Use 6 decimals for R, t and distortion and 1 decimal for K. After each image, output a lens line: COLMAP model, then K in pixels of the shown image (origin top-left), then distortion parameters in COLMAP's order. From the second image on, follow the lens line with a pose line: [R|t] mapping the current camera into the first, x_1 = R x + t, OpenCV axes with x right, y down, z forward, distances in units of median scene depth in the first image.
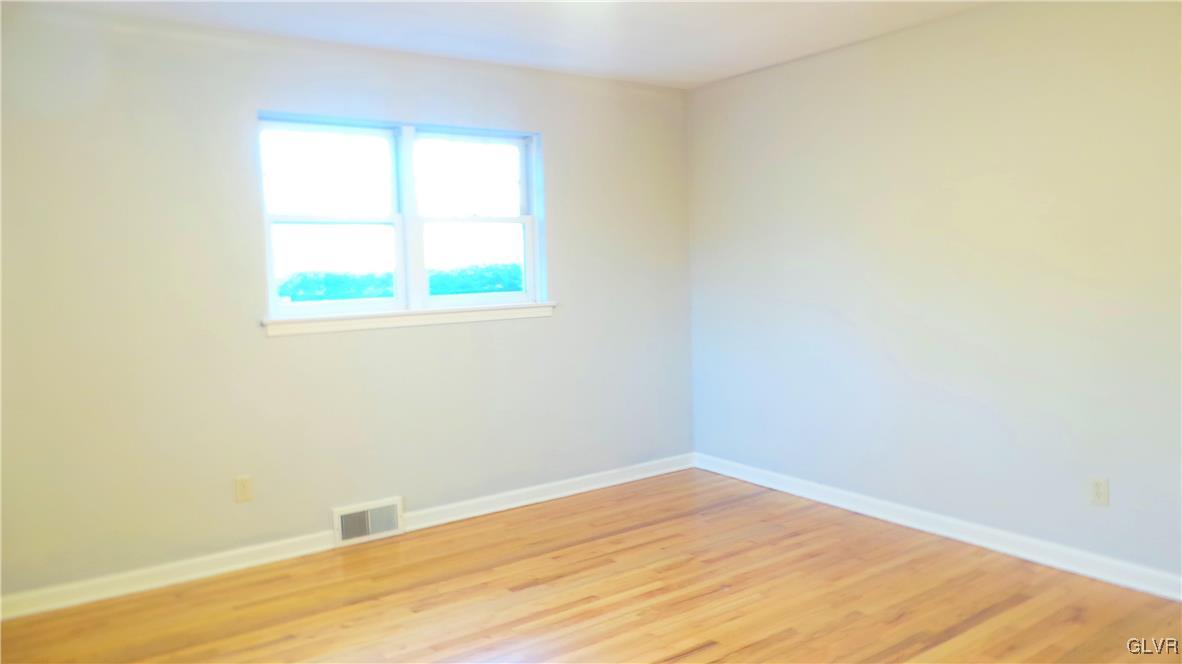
lens RADIAL K [[820.1, 0, 591.0], [0, 820.1, 332.0], [0, 0, 1]] dist [0.002971, 0.002351]
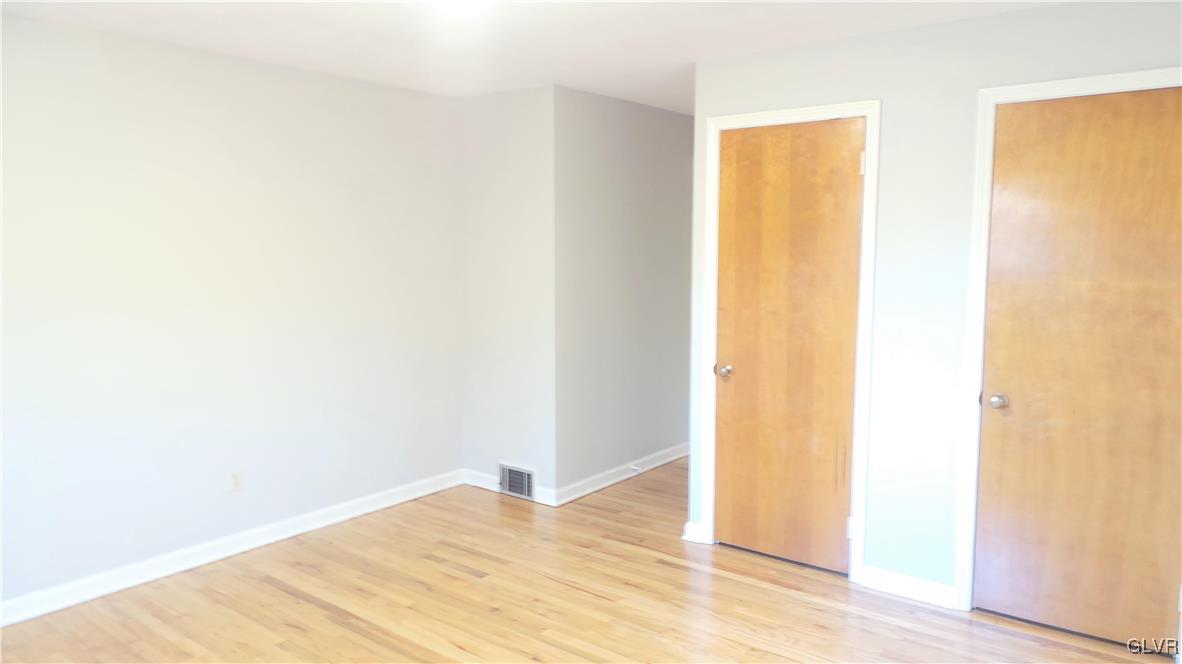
lens RADIAL K [[820.1, 0, 591.0], [0, 820.1, 332.0], [0, 0, 1]] dist [0.002971, 0.002351]
pose [[-0.283124, -0.062854, 0.957021, -0.690220], [0.106617, 0.989603, 0.096536, -0.081638], [-0.953139, 0.129367, -0.273479, 0.855540]]
